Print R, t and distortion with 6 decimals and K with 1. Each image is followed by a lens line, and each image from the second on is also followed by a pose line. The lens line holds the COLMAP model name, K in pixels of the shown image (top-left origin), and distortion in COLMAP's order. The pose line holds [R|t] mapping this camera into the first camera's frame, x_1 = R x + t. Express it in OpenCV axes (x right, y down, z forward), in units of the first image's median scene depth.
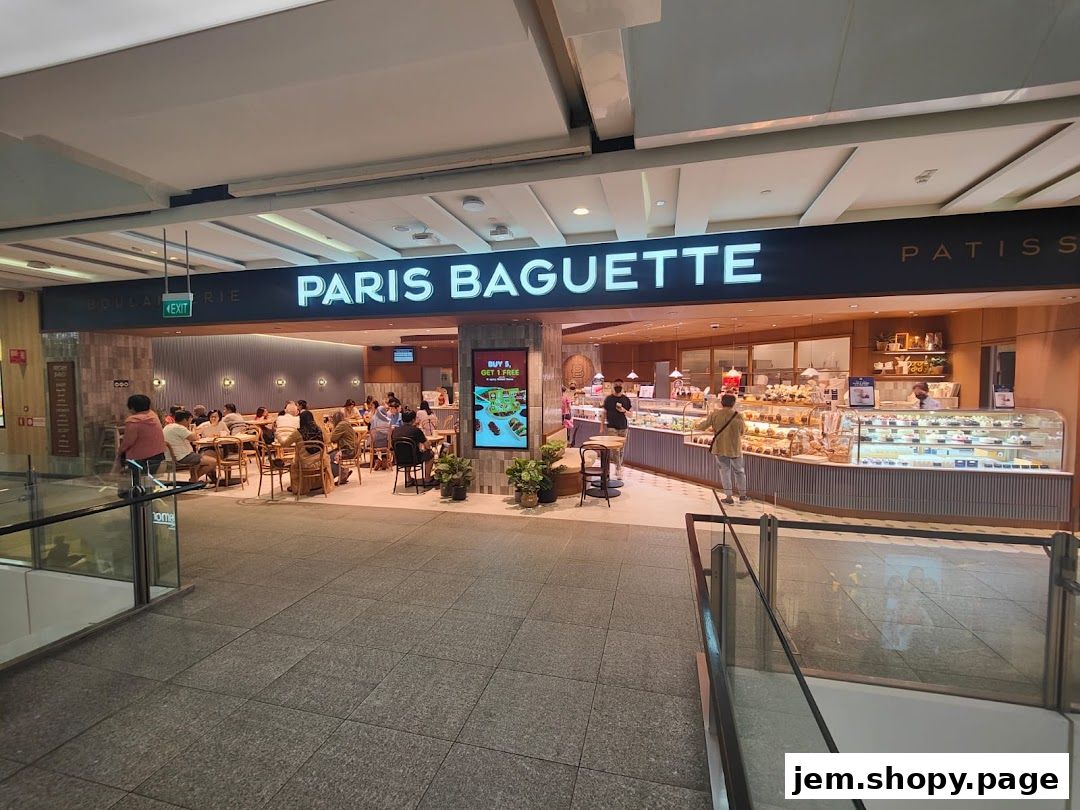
lens RADIAL K [[488.2, 0, 529.5], [0, 488.2, 408.0], [0, 0, 1]] dist [0.003006, 0.000481]
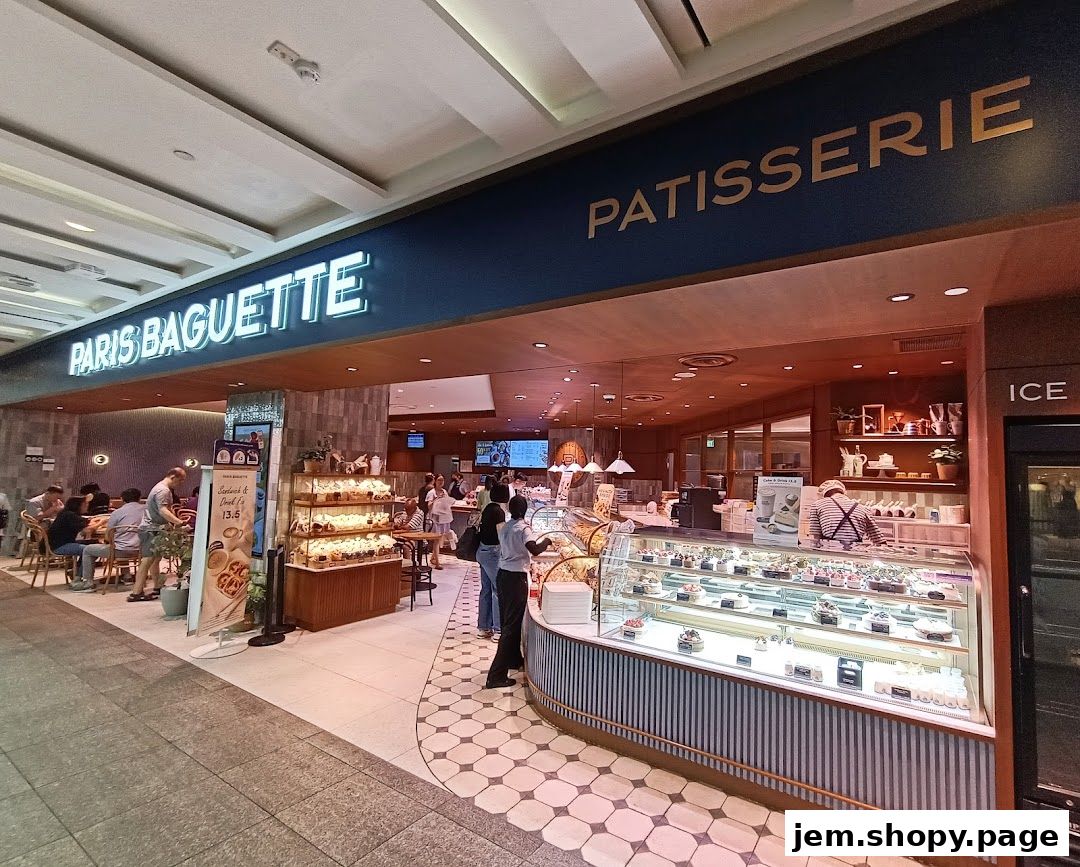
lens RADIAL K [[541.0, 0, 560.0], [0, 541.0, 433.1], [0, 0, 1]] dist [0.001262, 0.000742]
pose [[0.947743, 0.011839, -0.318814, 0.559482], [-0.055166, 0.990340, -0.127215, -0.019445], [0.314228, 0.138155, 0.939241, 0.278728]]
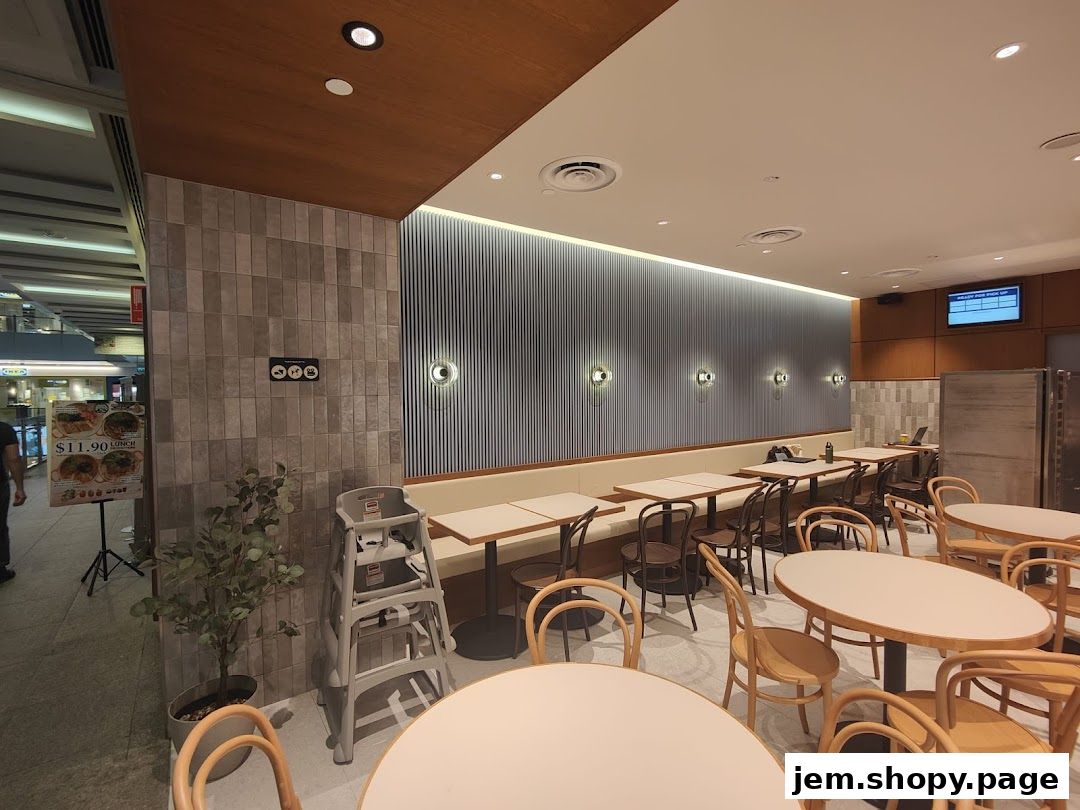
lens RADIAL K [[488.2, 0, 529.5], [0, 488.2, 408.0], [0, 0, 1]] dist [0.003006, 0.000481]
pose [[0.782830, 0.003476, -0.622226, -0.544625], [-0.018138, 0.999687, -0.017235, -0.024220], [0.621972, 0.024778, 0.782648, 0.860312]]
